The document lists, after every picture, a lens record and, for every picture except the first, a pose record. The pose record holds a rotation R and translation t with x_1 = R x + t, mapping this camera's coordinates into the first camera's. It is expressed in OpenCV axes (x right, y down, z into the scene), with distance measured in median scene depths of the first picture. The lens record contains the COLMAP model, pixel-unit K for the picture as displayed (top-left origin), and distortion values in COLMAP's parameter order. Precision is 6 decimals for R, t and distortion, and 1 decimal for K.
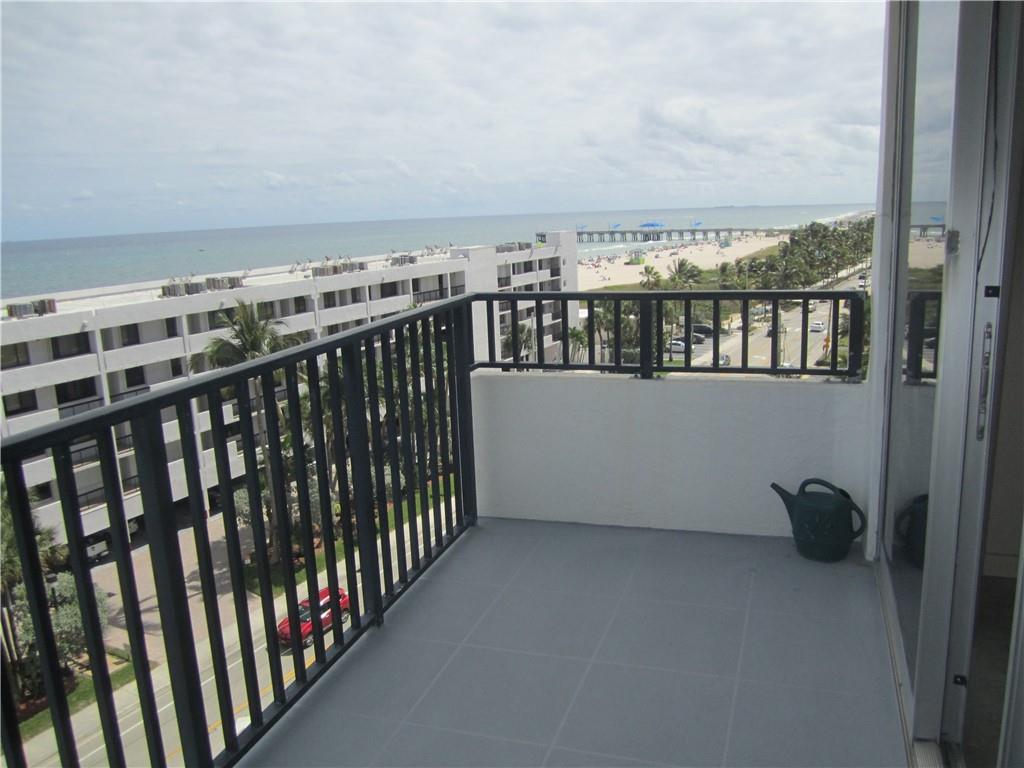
lens RADIAL K [[829.1, 0, 511.3], [0, 829.1, 384.6], [0, 0, 1]] dist [-0.084870, 0.013448]
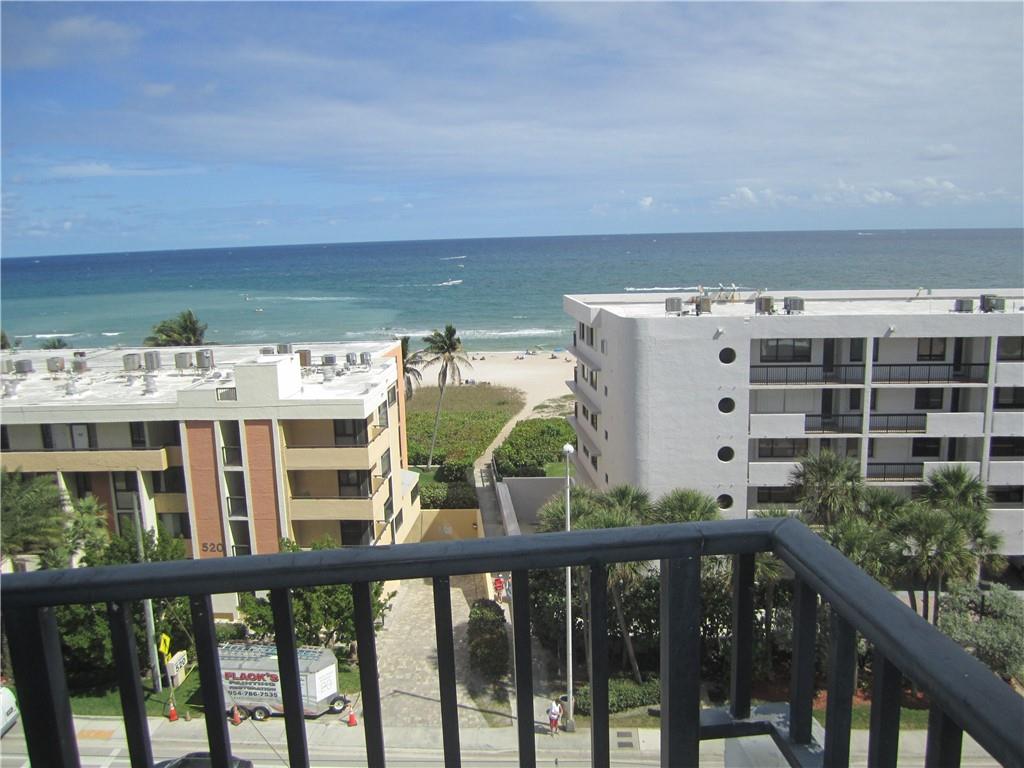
lens RADIAL K [[829.1, 0, 503.5], [0, 829.1, 374.1], [0, 0, 1]] dist [-0.084870, 0.013448]
pose [[0.359047, 0.176234, -0.916530, 0.046986], [-0.170519, 0.977869, 0.121229, -0.021146], [0.917610, 0.112759, 0.381152, 0.096835]]
